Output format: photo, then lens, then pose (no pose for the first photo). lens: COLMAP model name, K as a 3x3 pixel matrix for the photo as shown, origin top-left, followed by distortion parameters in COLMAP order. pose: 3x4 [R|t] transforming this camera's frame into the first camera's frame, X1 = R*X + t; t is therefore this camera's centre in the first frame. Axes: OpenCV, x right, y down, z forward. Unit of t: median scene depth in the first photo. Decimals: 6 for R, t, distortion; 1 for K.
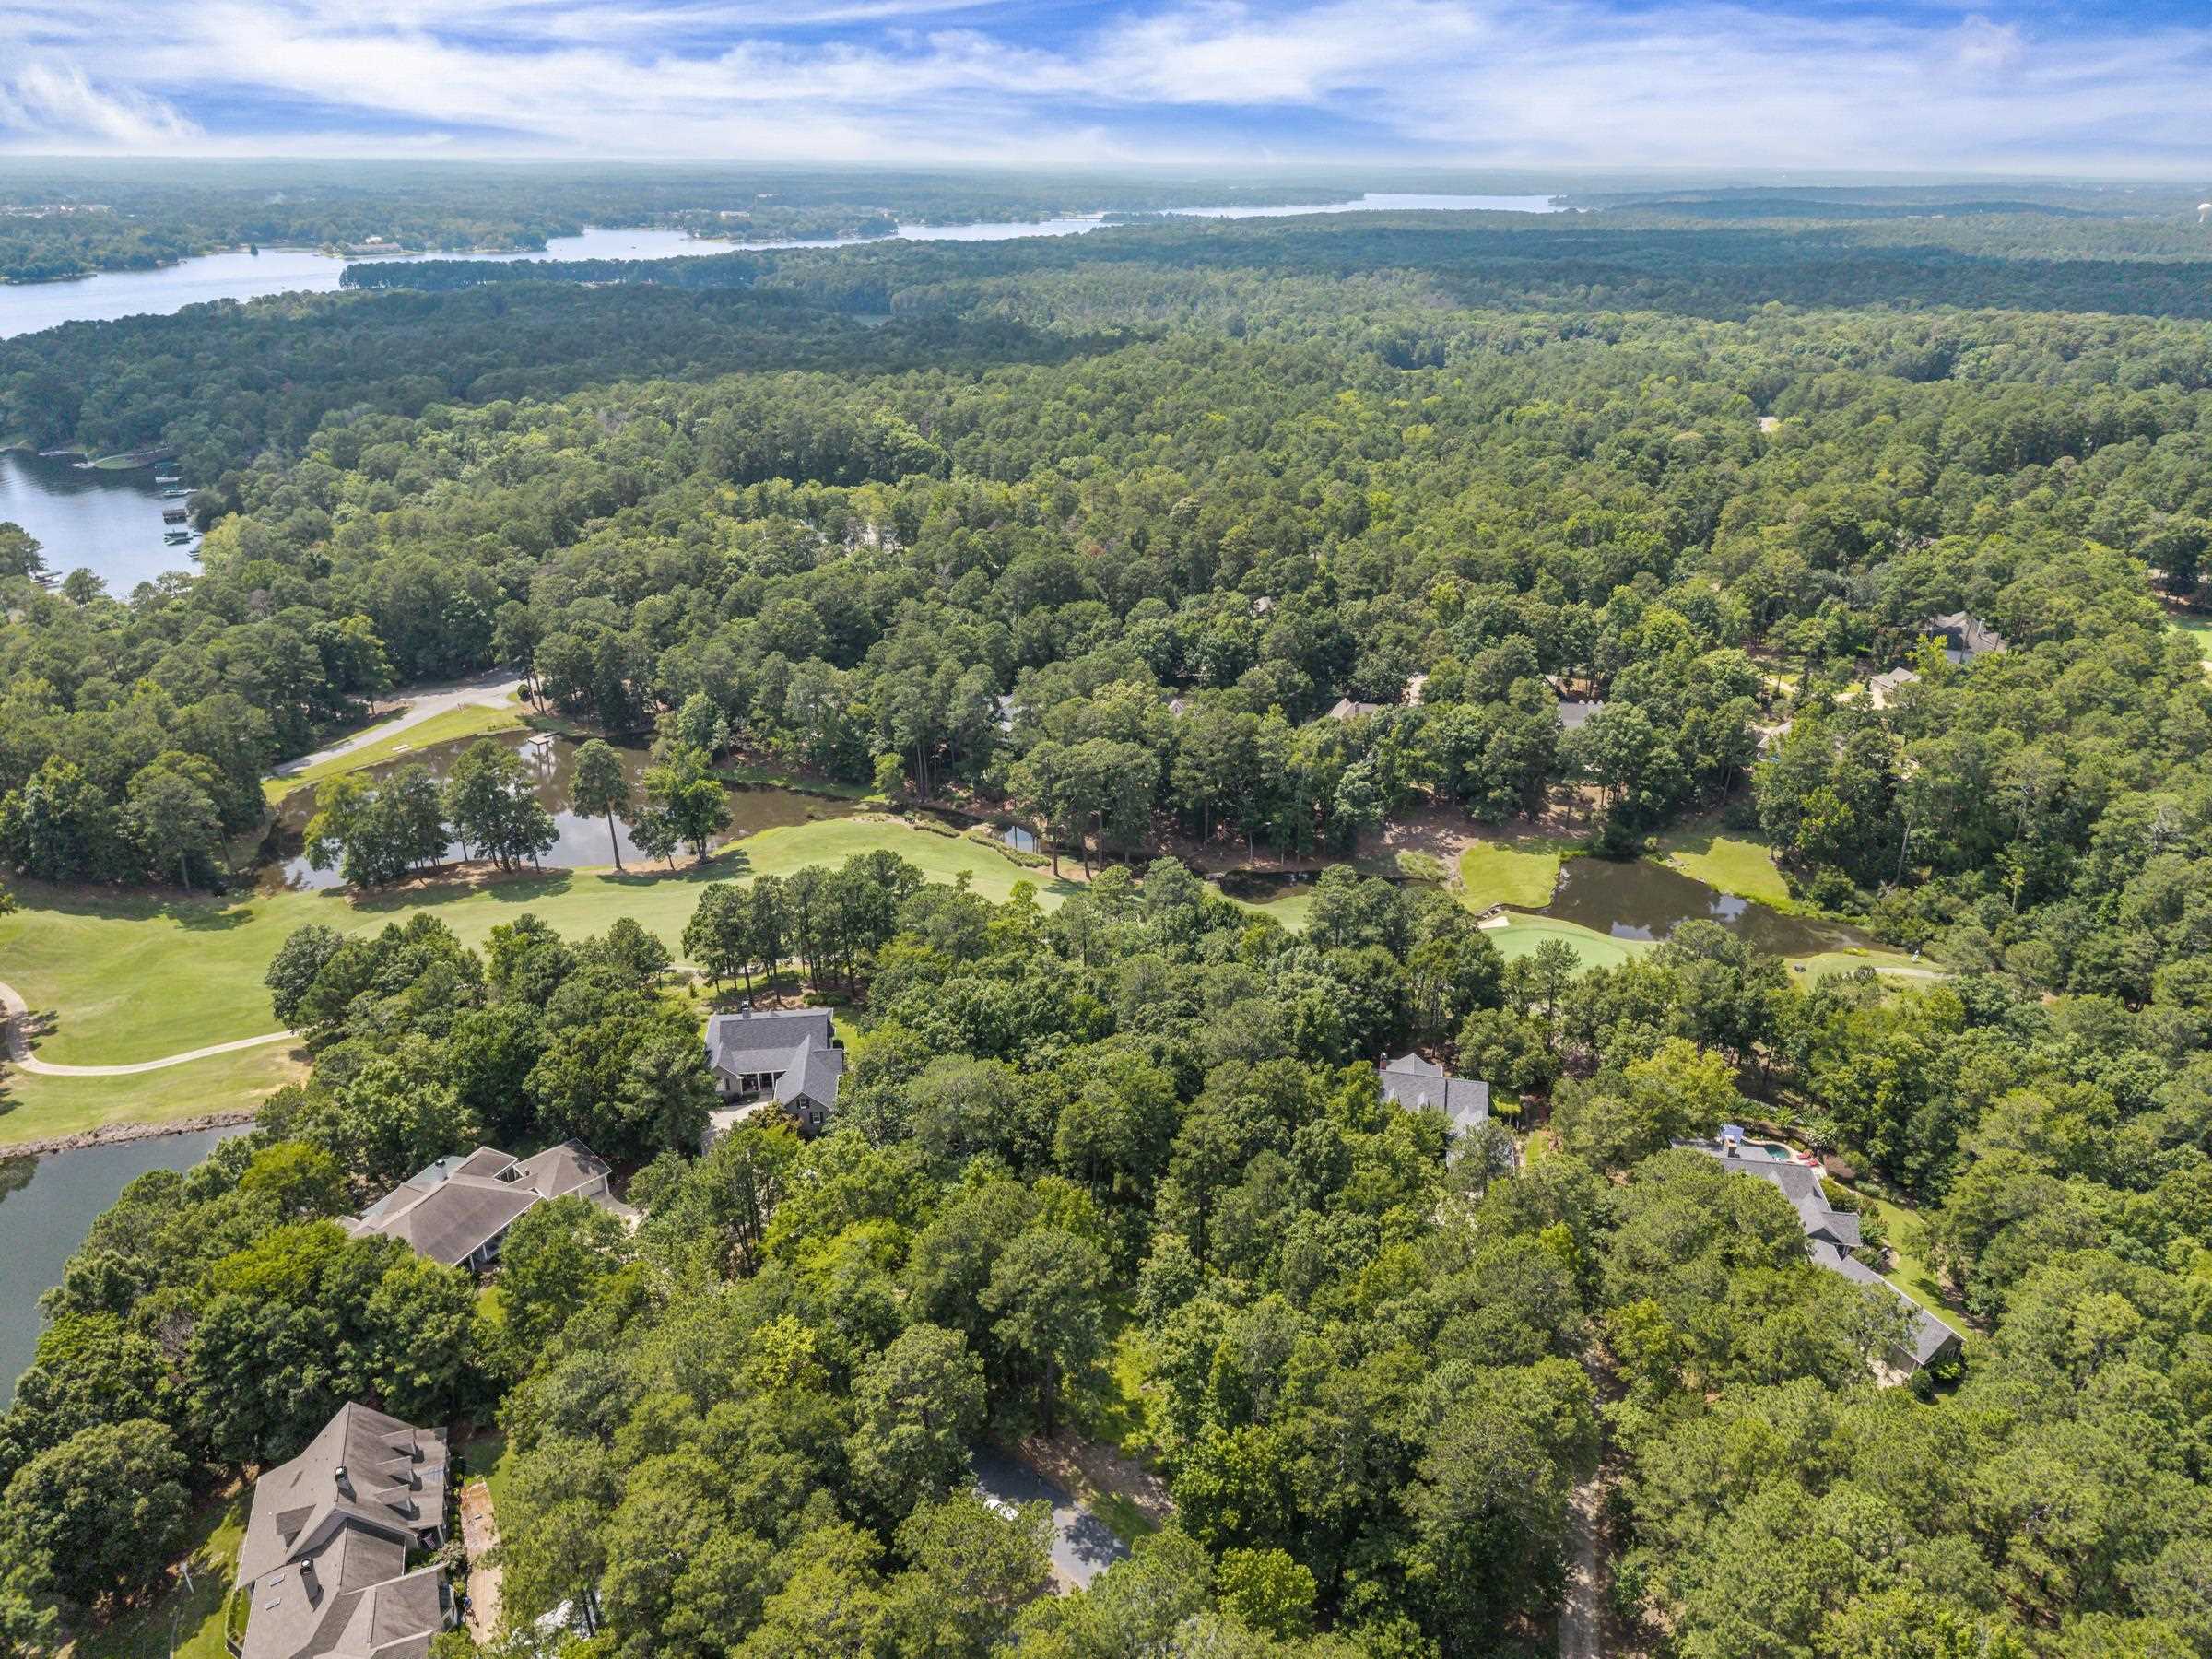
lens RADIAL K [[1465.7, 0, 1108.4], [0, 1465.7, 819.2], [0, 0, 1]] dist [0.039179, -0.050253]
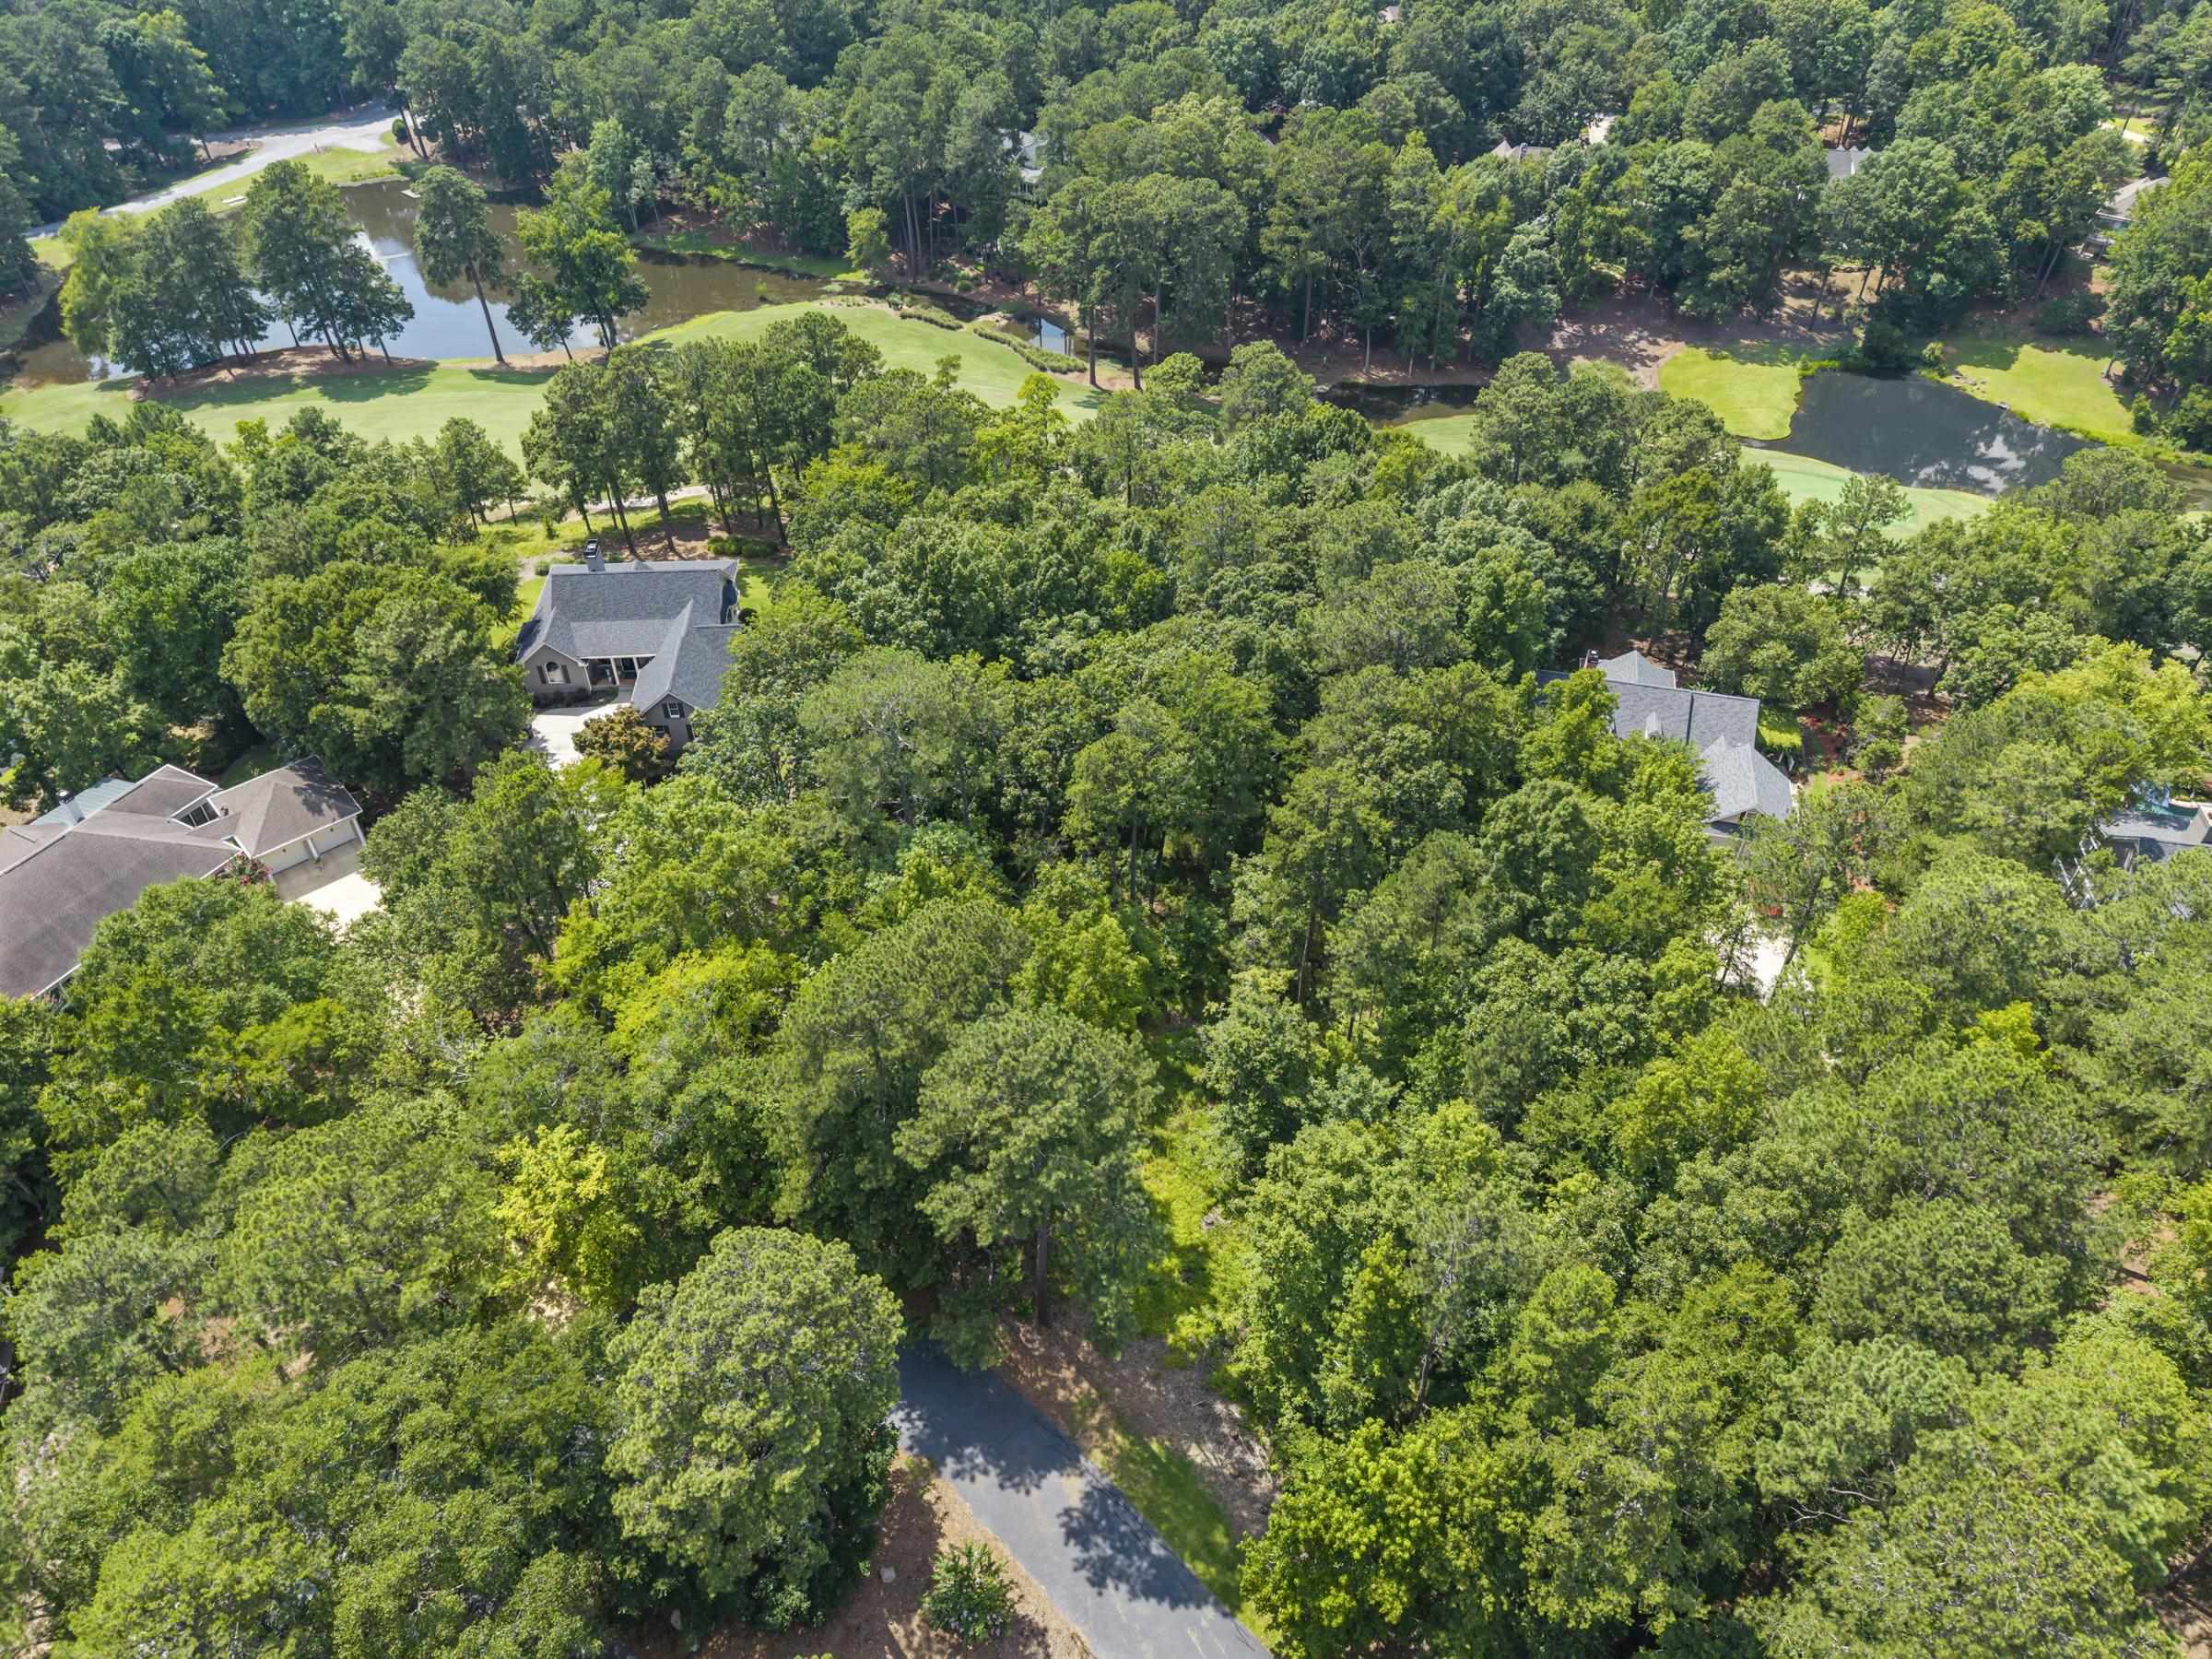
lens RADIAL K [[1486.3, 0, 1107.9], [0, 1486.3, 815.9], [0, 0, 1]] dist [0.044076, -0.045676]
pose [[0.999213, 0.027886, -0.028199, -0.002029], [-0.018604, 0.957540, 0.287700, 0.031945], [0.035025, -0.286949, 0.957305, 0.246883]]
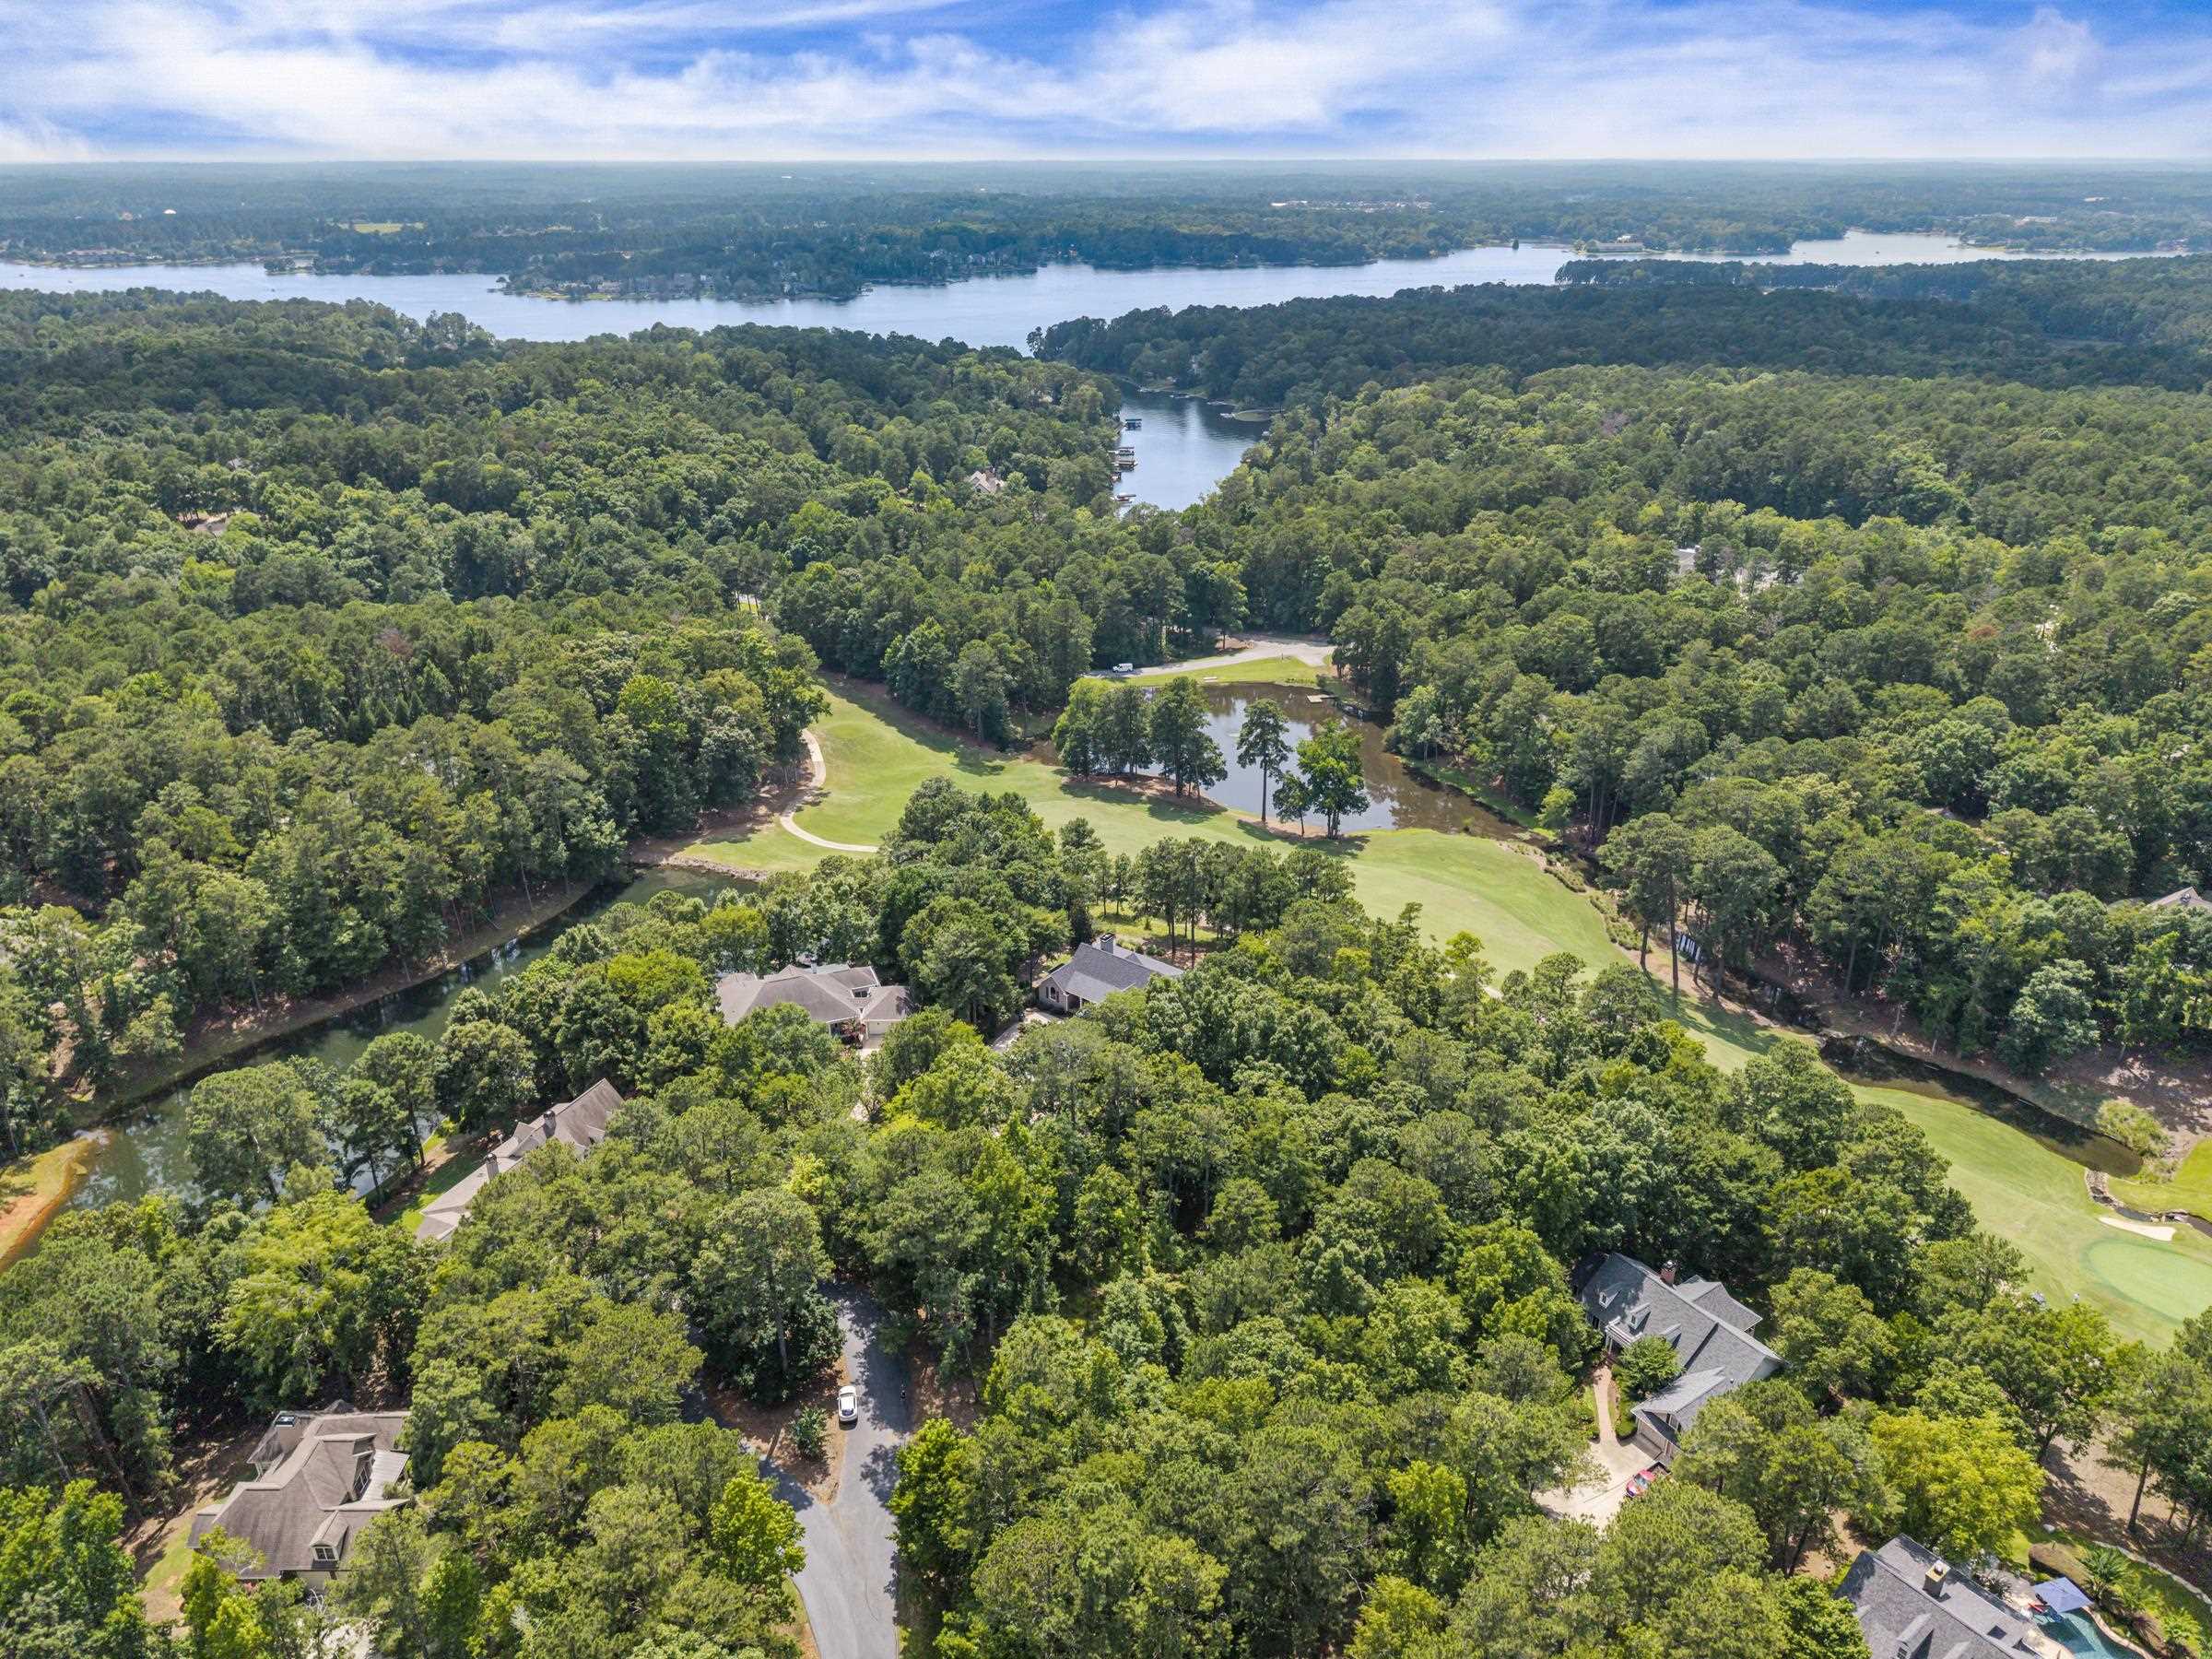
lens RADIAL K [[1482.1, 0, 1106.0], [0, 1482.1, 829.5], [0, 0, 1]] dist [0.005135, 0.002264]
pose [[0.716542, 0.282987, -0.637563, 0.294988], [-0.281177, 0.953642, 0.107273, -0.046840], [0.638363, 0.102403, 0.762893, 0.112597]]
